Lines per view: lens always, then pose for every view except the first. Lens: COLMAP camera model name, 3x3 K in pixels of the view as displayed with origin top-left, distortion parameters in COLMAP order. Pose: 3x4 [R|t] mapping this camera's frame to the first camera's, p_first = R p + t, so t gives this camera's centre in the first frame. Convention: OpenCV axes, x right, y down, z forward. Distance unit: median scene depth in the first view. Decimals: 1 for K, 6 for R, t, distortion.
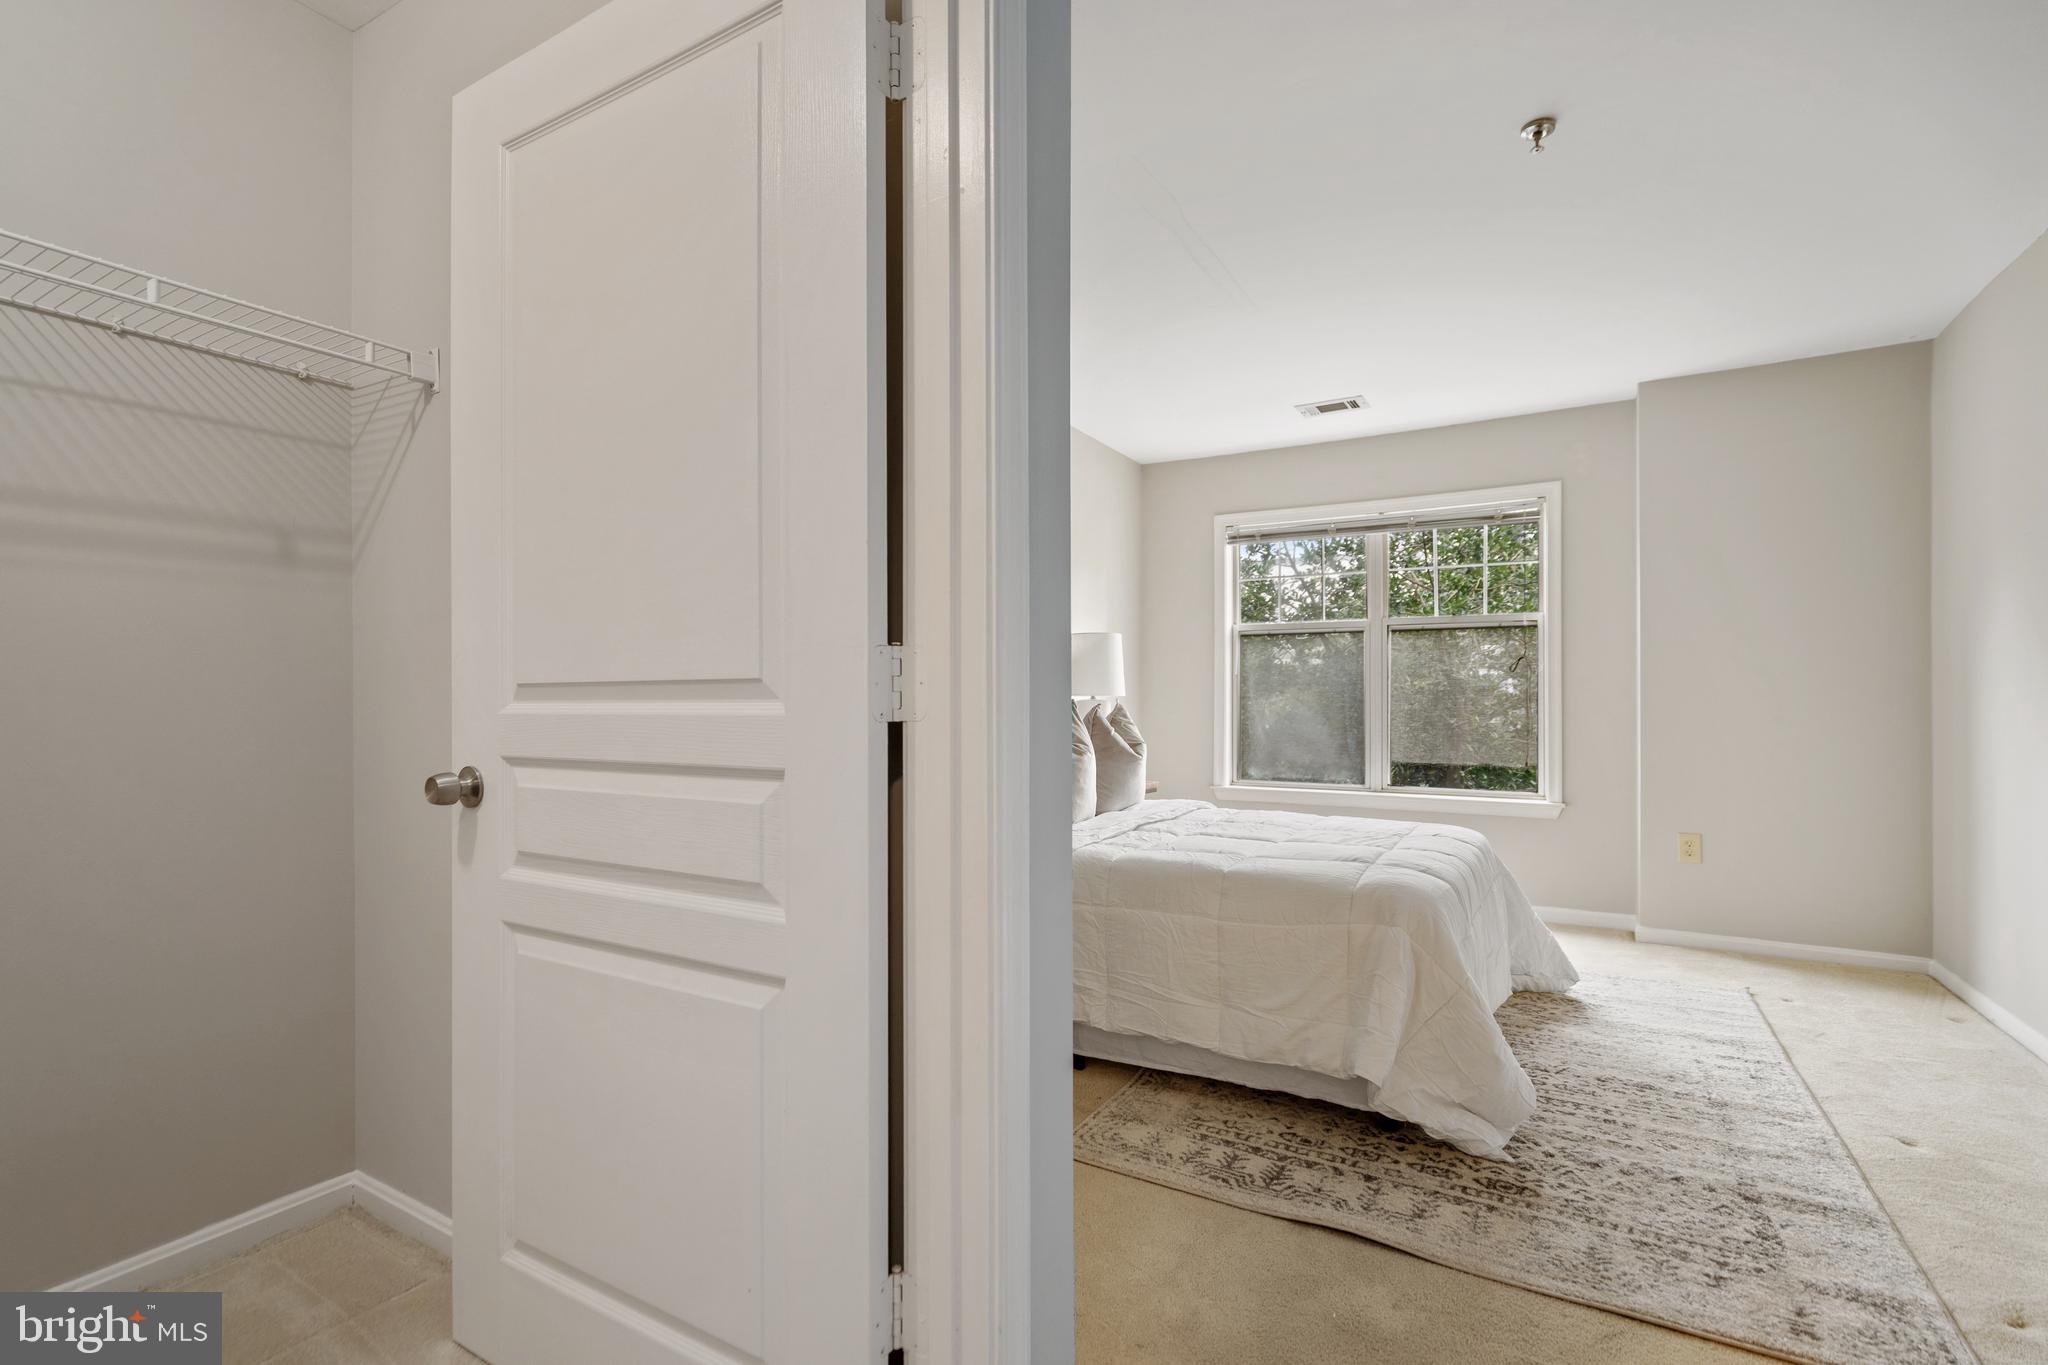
lens RADIAL K [[920.0, 0, 1019.6], [0, 920.0, 676.5], [0, 0, 1]] dist [-0.007120, 0.002462]
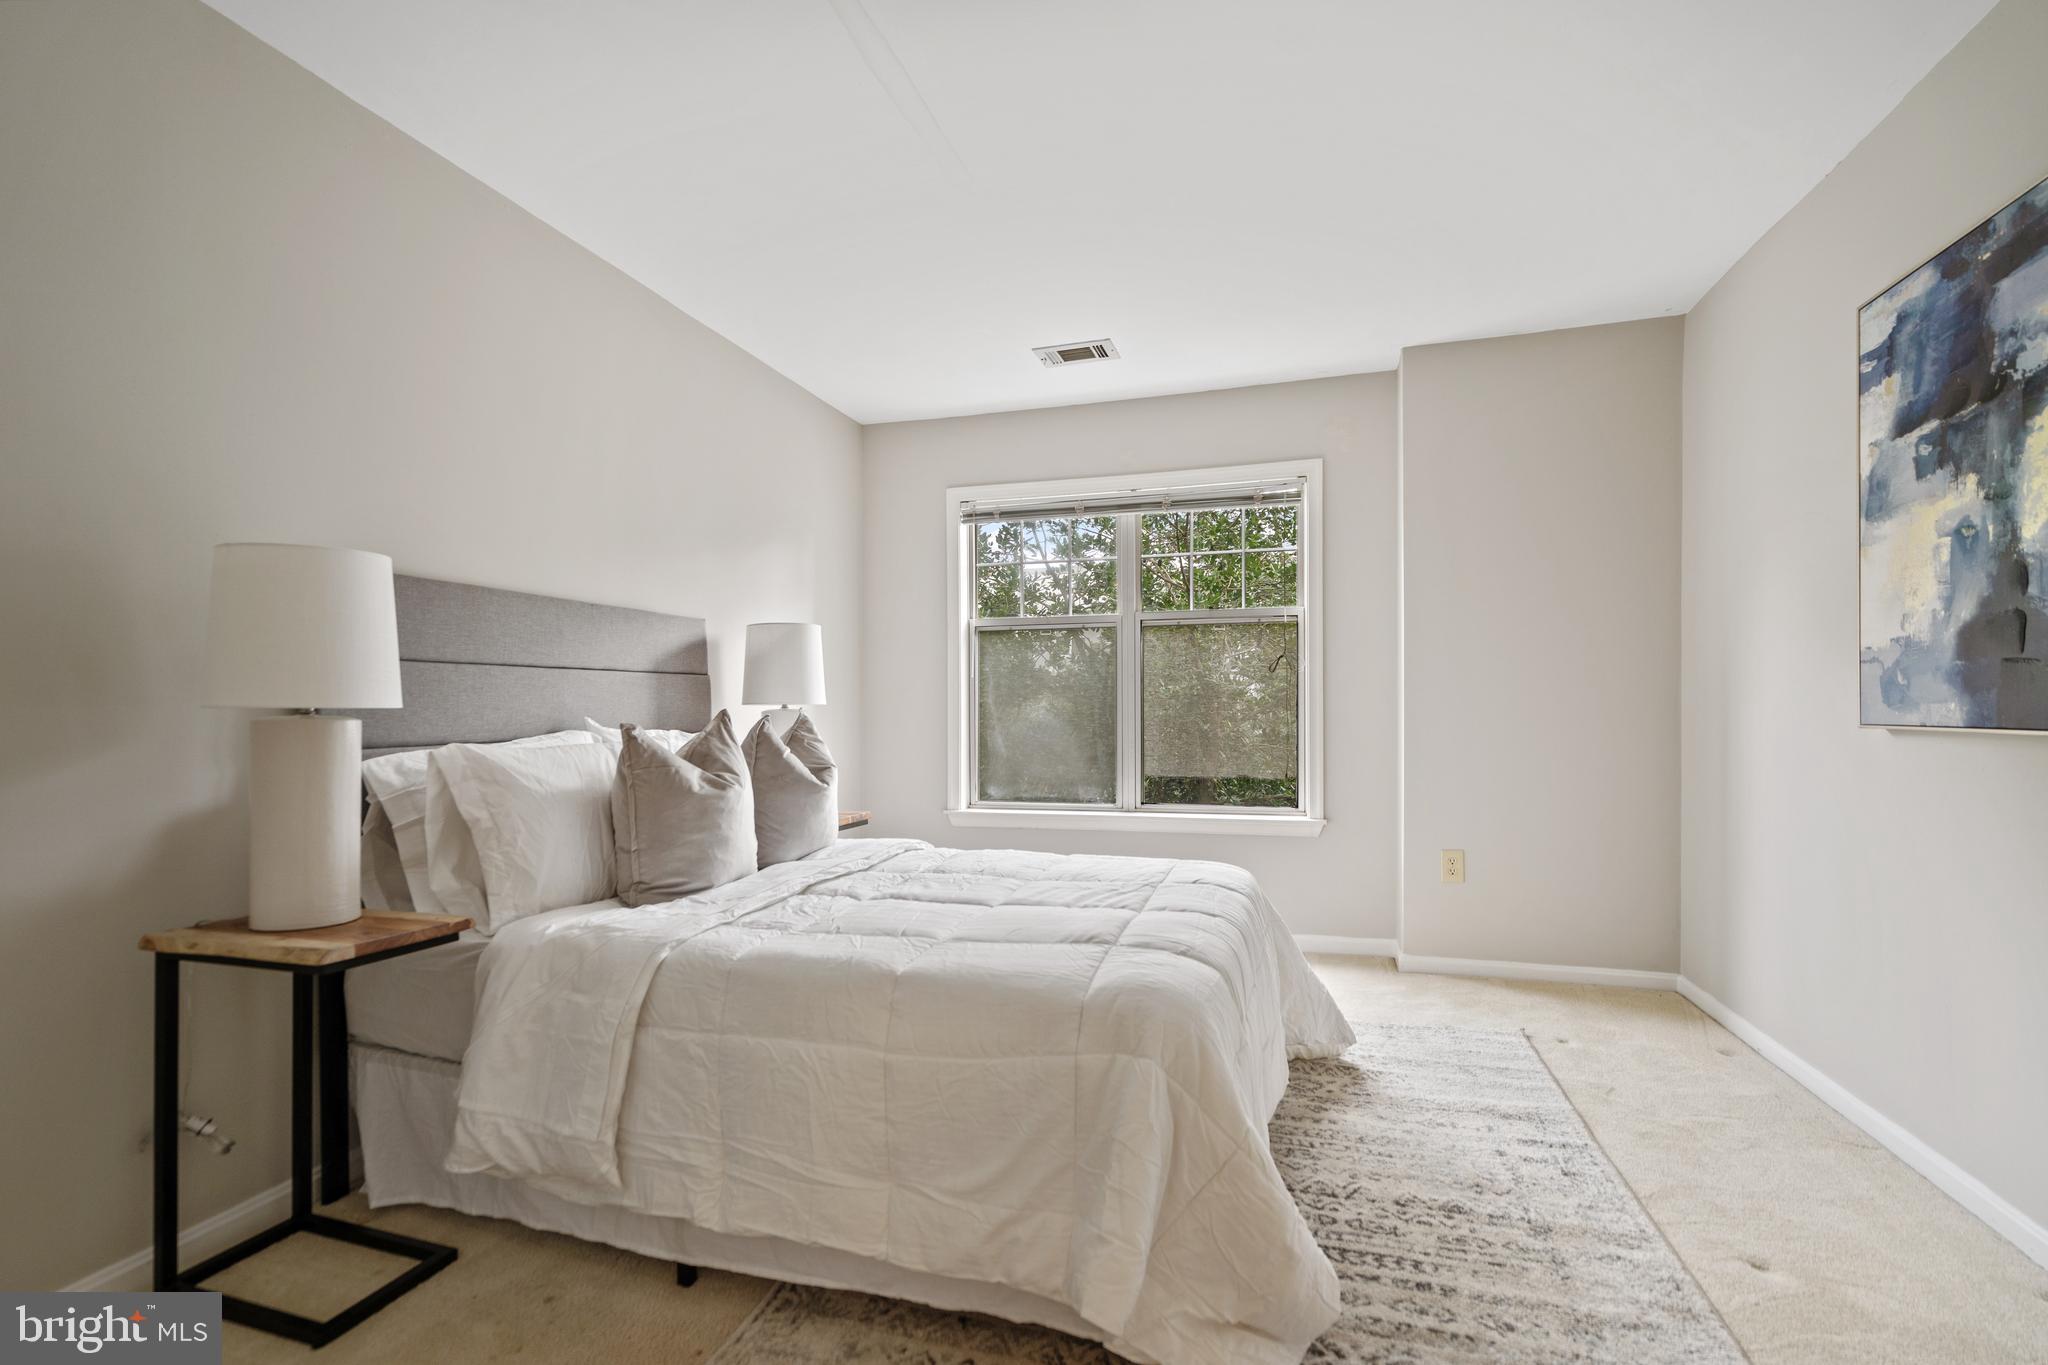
lens RADIAL K [[920.0, 0, 1023.3], [0, 920.0, 693.9], [0, 0, 1]] dist [-0.007120, 0.002462]
pose [[0.969004, -0.005979, 0.246974, 0.120660], [0.003414, 0.999936, 0.010813, 0.006928], [-0.247023, -0.009635, 0.968962, 0.284039]]
